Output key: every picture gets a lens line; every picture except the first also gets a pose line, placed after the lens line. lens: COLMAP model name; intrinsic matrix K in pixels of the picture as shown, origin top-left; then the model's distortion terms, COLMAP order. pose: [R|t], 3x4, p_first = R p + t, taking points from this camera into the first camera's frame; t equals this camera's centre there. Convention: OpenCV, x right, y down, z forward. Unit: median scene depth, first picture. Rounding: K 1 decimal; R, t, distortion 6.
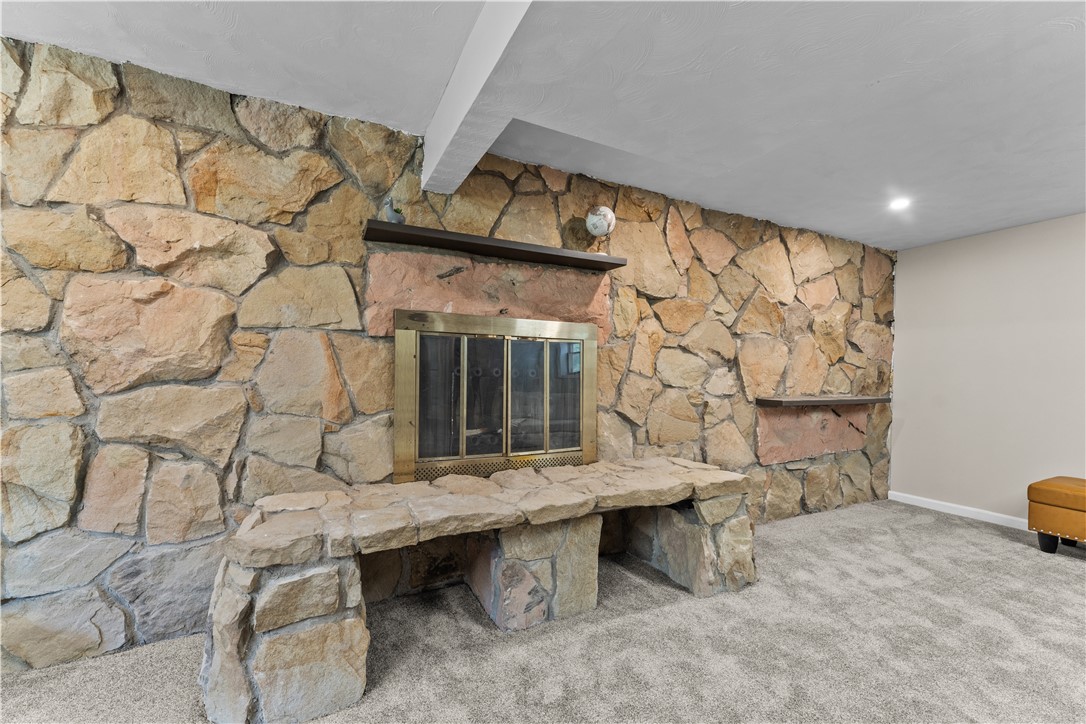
lens RADIAL K [[444.3, 0, 538.9], [0, 444.3, 378.9], [0, 0, 1]] dist [-0.000350, -0.000123]
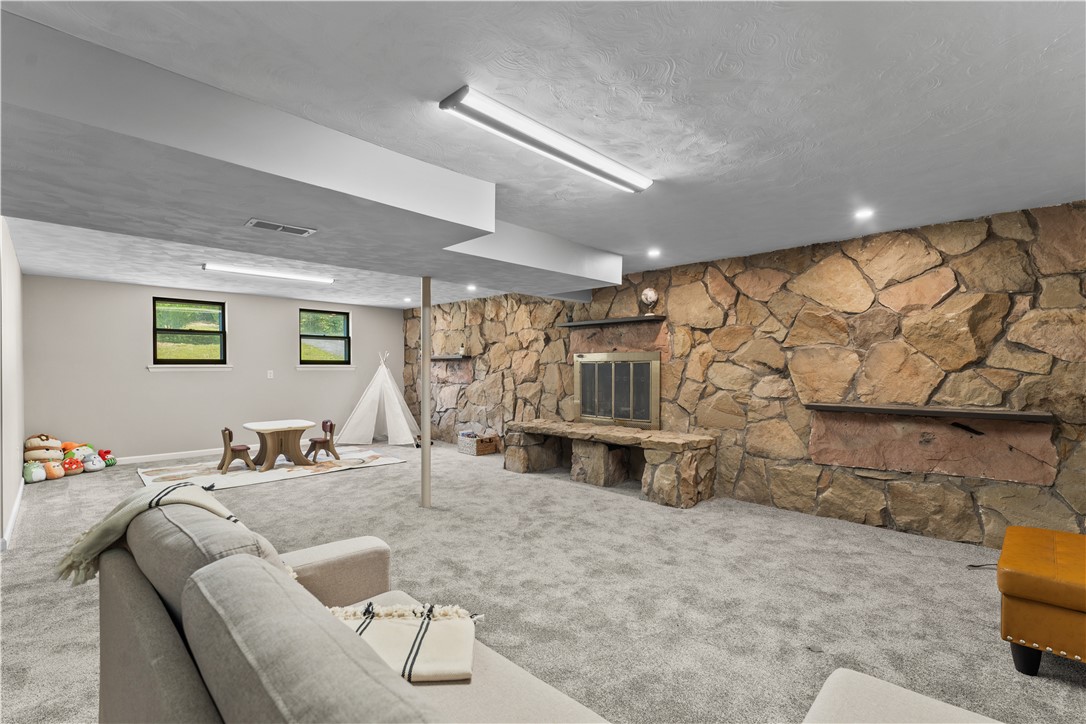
lens RADIAL K [[477.9, 0, 540.5], [0, 477.9, 376.9], [0, 0, 1]] dist [-0.002933, 0.000035]
pose [[0.329065, 0.003071, -0.944302, 2.421474], [-0.008046, 0.999968, 0.000448, -0.027511], [0.944273, 0.007450, 0.329079, -0.082361]]
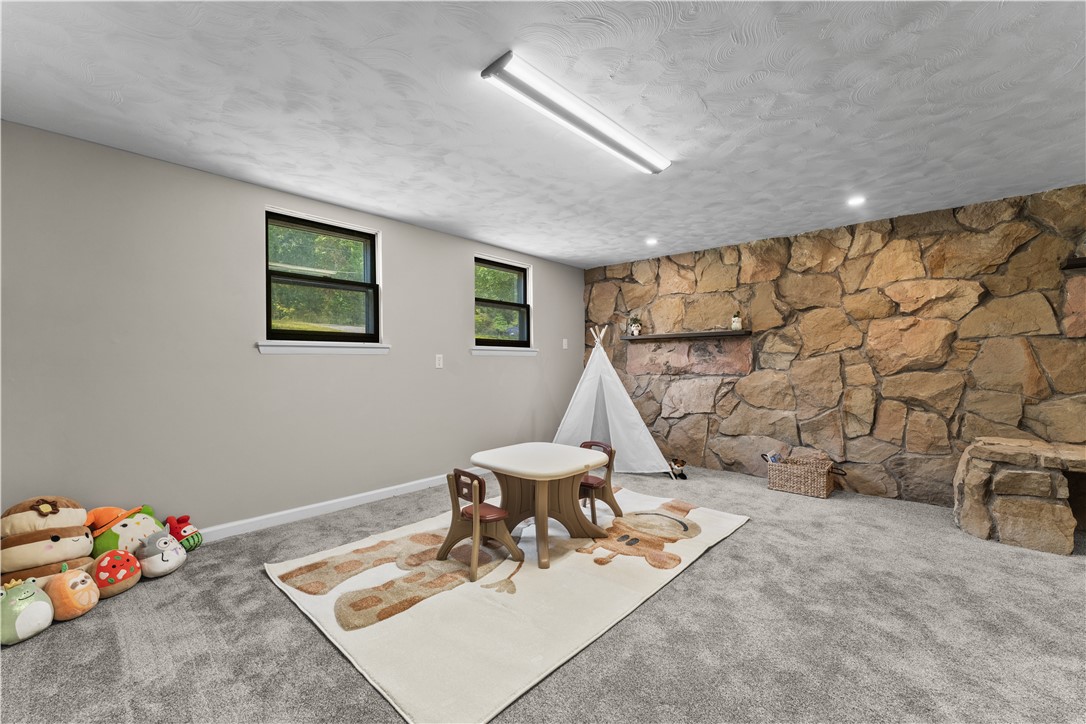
lens RADIAL K [[449.5, 0, 541.9], [0, 449.5, 365.3], [0, 0, 1]] dist [0.009404, -0.000034]
pose [[0.373526, -0.009269, -0.927573, 0.361866], [-0.003724, 0.999927, -0.011492, 0.014344], [0.927612, 0.007747, 0.373464, -1.177507]]
